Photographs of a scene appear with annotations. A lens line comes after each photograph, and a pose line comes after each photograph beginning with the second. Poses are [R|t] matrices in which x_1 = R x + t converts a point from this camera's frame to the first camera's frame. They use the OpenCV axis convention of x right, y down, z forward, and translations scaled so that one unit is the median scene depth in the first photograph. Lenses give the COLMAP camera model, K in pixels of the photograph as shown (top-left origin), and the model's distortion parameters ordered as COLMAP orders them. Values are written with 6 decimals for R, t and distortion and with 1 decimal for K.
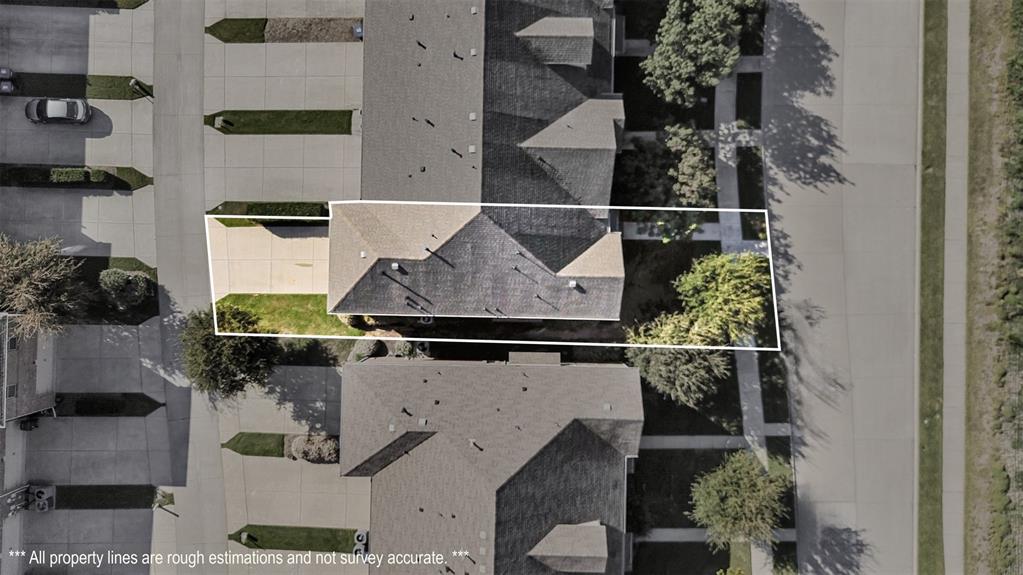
lens RADIAL K [[765.6, 0, 508.8], [0, 765.6, 277.1], [0, 0, 1]] dist [0.046752, -0.050843]
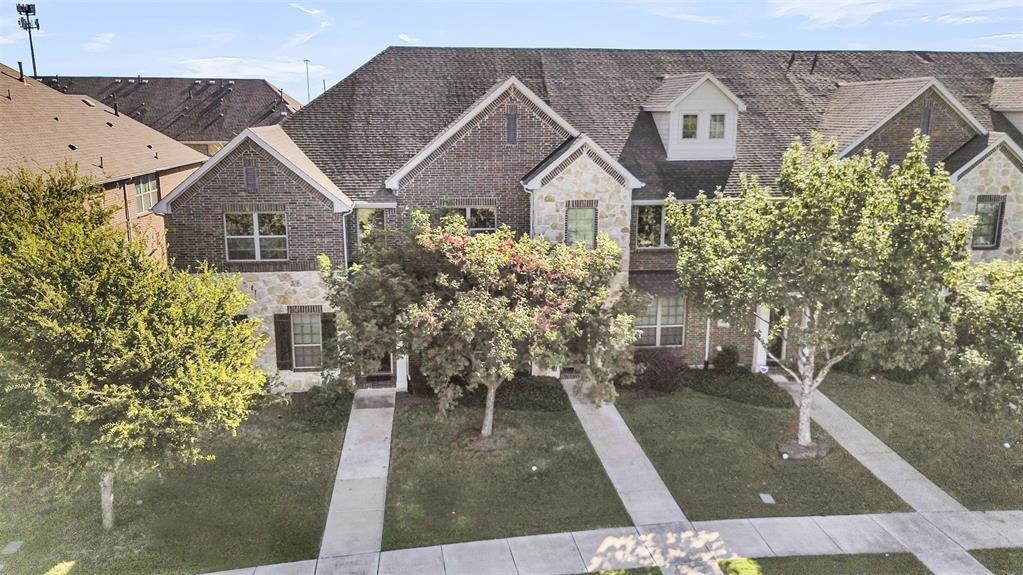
lens RADIAL K [[765.6, 0, 512.9], [0, 765.6, 252.5], [0, 0, 1]] dist [0.046752, -0.050843]
pose [[0.119052, 0.191130, -0.974318, 0.536364], [-0.992880, 0.018936, -0.117606, -0.087773], [-0.004029, 0.981382, 0.192023, 0.836124]]
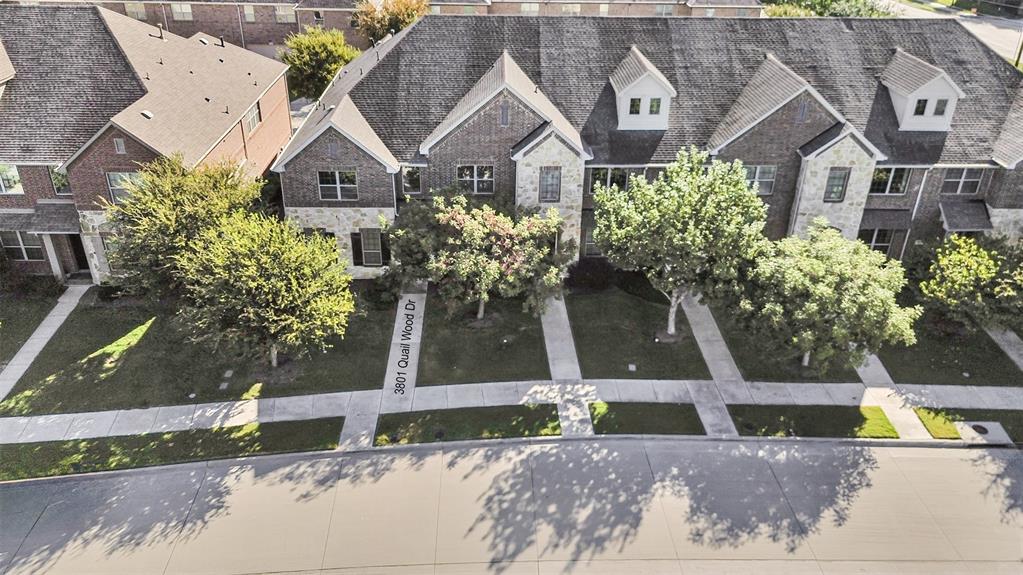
lens RADIAL K [[765.6, 0, 512.1], [0, 765.6, 280.1], [0, 0, 1]] dist [0.046752, -0.050843]
pose [[0.041188, 0.481529, -0.875462, 0.718849], [-0.999003, 0.004768, -0.044378, -0.115785], [-0.017196, 0.876417, 0.481245, 0.668381]]
